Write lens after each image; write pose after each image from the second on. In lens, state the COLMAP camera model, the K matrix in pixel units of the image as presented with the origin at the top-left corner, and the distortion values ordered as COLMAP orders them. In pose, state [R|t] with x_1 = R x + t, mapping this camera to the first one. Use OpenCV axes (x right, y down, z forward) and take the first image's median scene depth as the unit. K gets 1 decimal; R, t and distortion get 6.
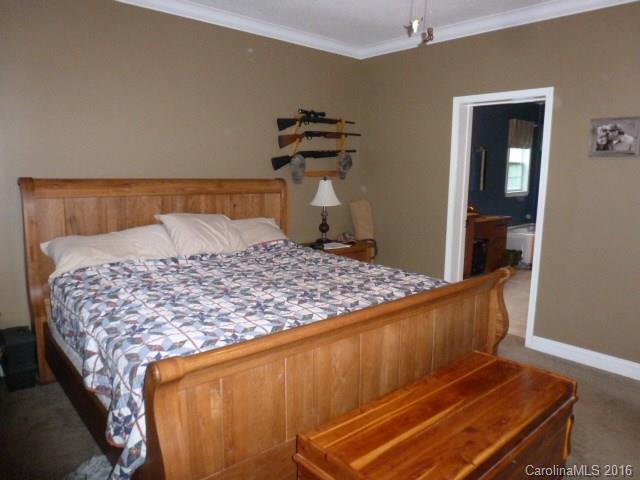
lens RADIAL K [[465.3, 0, 320.0], [0, 465.3, 240.0], [0, 0, 1]] dist [-0.035507, 0.005174]
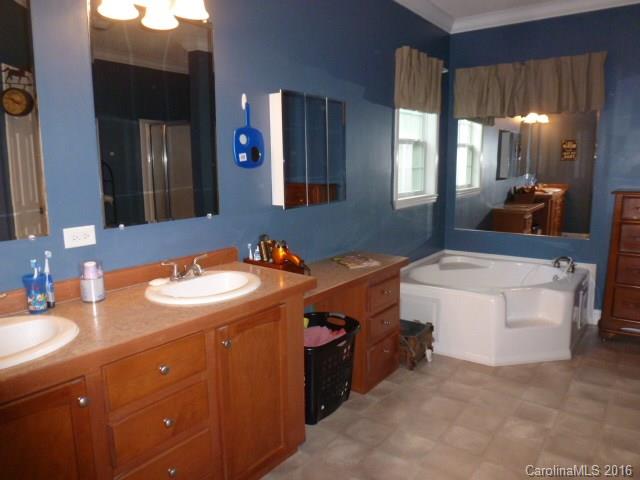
lens RADIAL K [[465.3, 0, 320.0], [0, 465.3, 240.0], [0, 0, 1]] dist [-0.035507, 0.005174]
pose [[0.980827, -0.057436, 0.186226, 0.230922], [0.054852, 0.998314, 0.019001, -0.074393], [-0.187003, -0.008421, 0.982323, 0.534318]]
